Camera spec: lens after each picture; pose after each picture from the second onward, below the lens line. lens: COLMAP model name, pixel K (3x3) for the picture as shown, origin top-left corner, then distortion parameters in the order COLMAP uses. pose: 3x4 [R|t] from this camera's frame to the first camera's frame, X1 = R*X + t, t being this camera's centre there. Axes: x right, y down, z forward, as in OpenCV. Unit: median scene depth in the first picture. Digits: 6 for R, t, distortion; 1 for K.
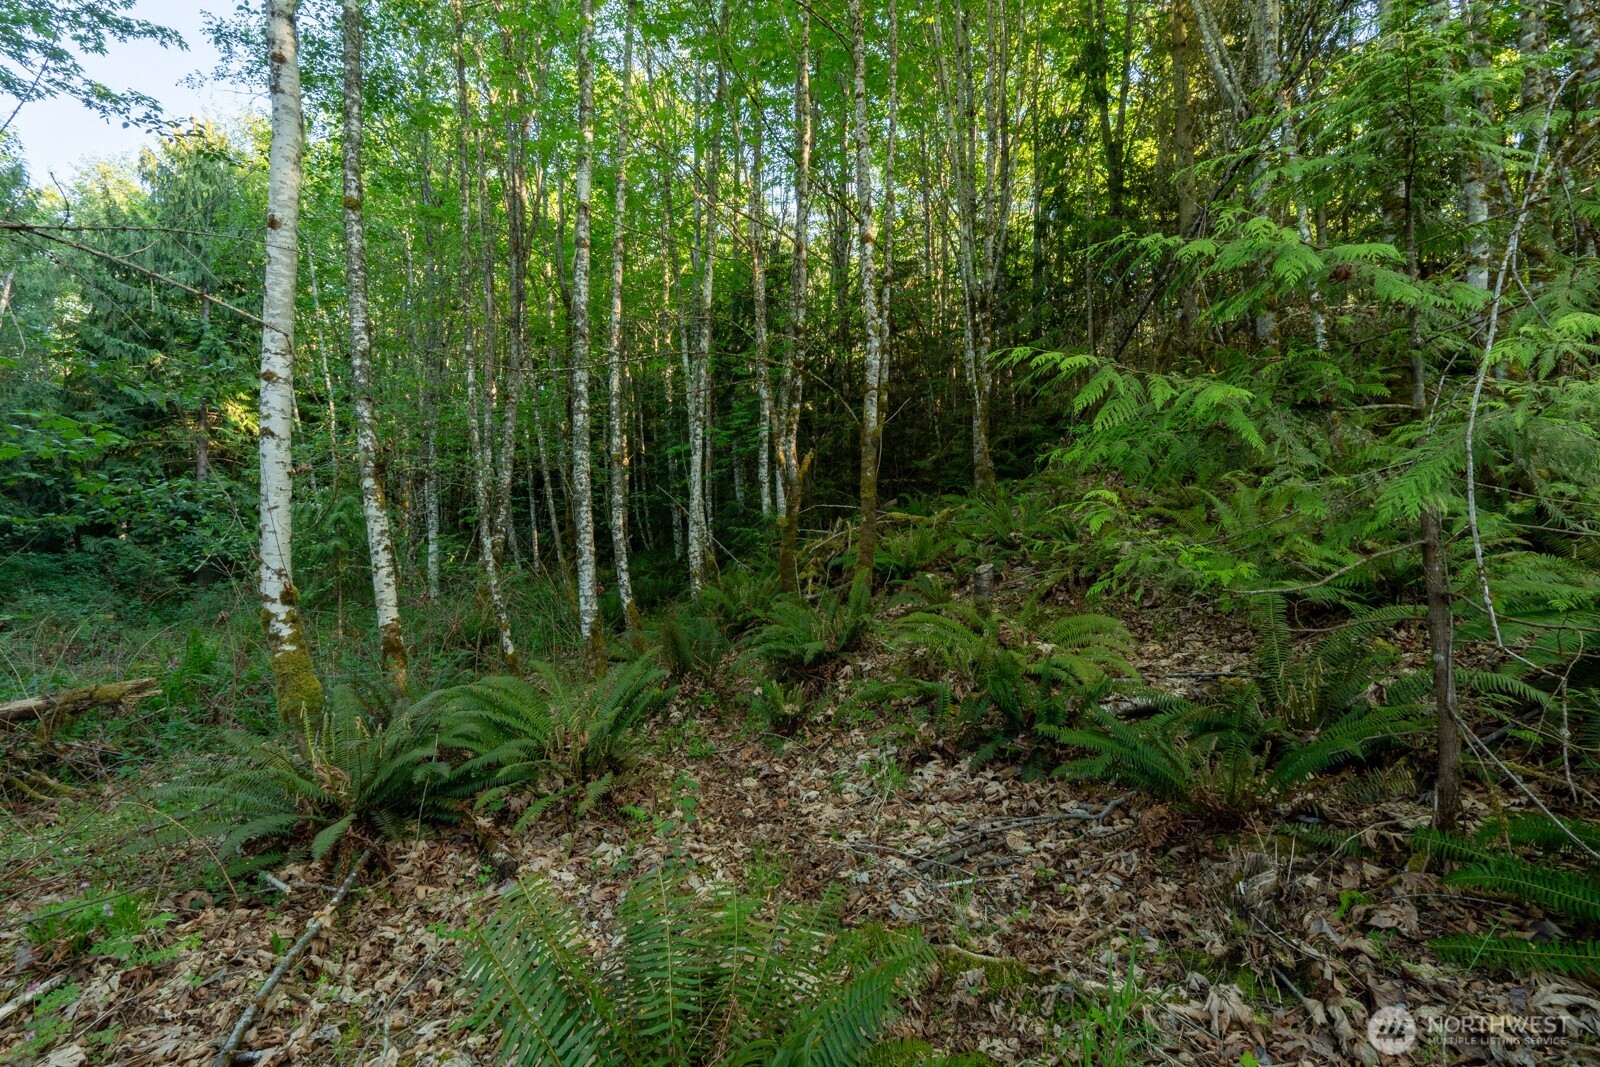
lens RADIAL K [[692.1, 0, 802.8], [0, 692.1, 537.9], [0, 0, 1]] dist [-0.003882, -0.000867]
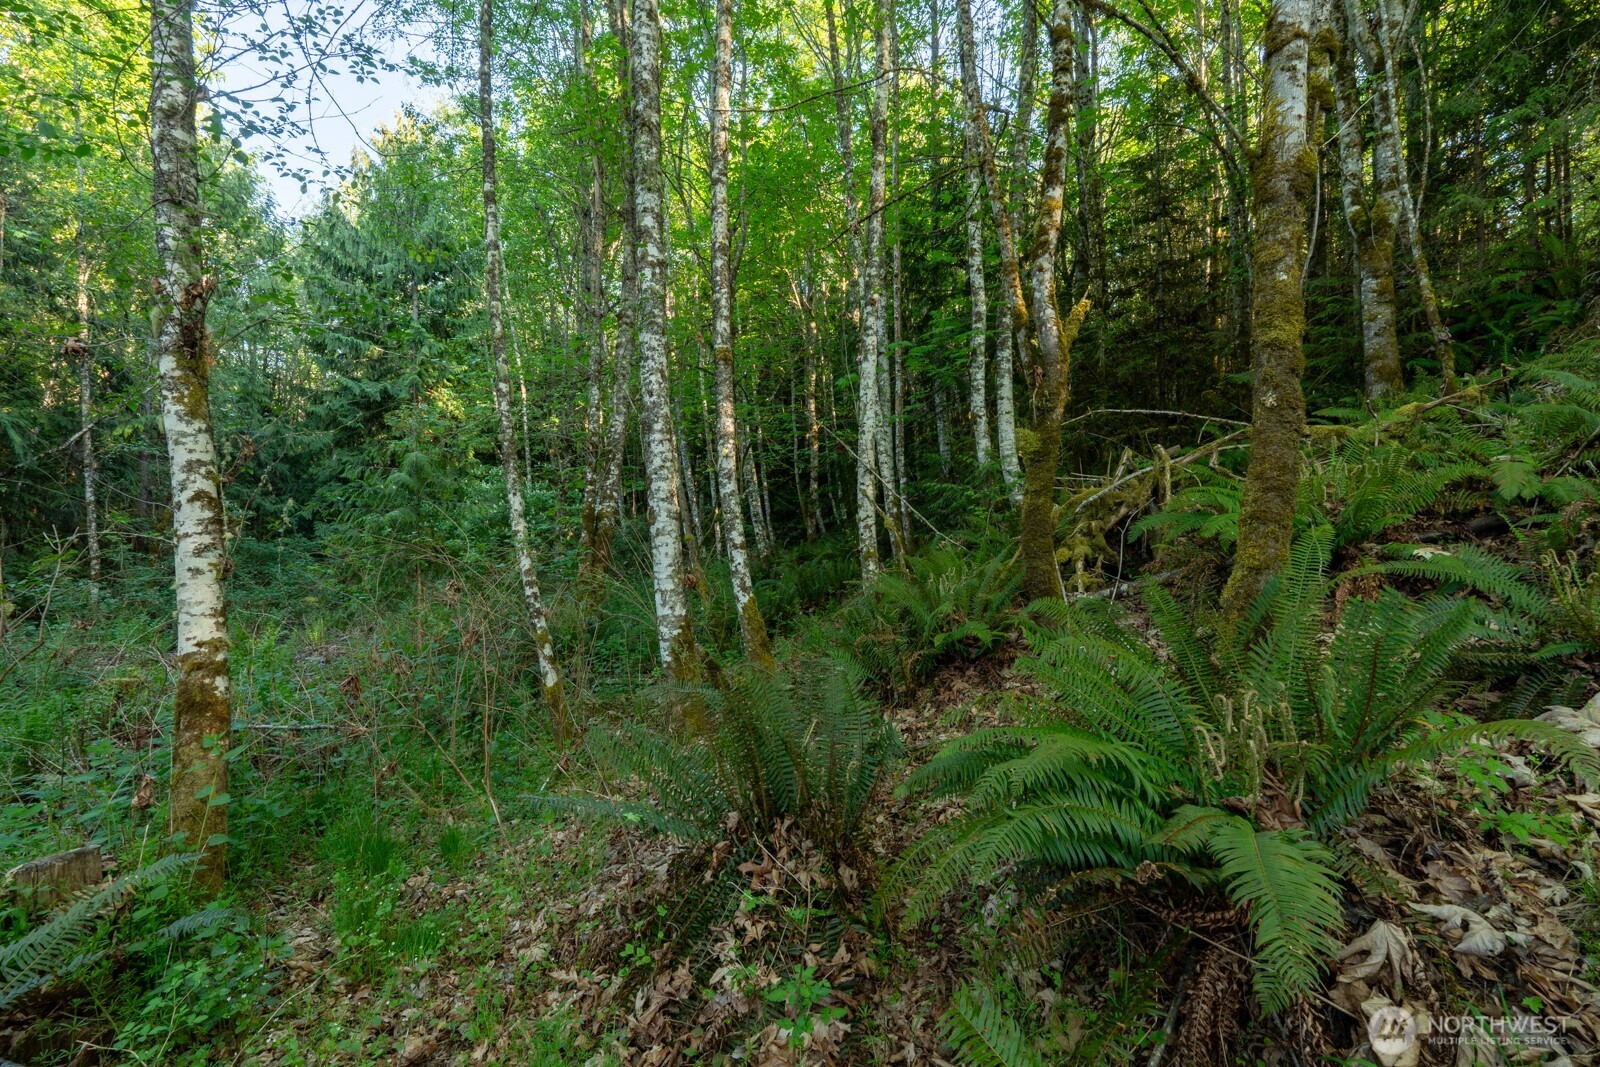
lens RADIAL K [[692.1, 0, 799.6], [0, 692.1, 530.0], [0, 0, 1]] dist [-0.003882, -0.000867]
pose [[0.954049, -0.013282, -0.299356, -0.036518], [0.016649, 0.999824, 0.008701, 0.030795], [0.299188, -0.013285, 0.954102, 0.490722]]
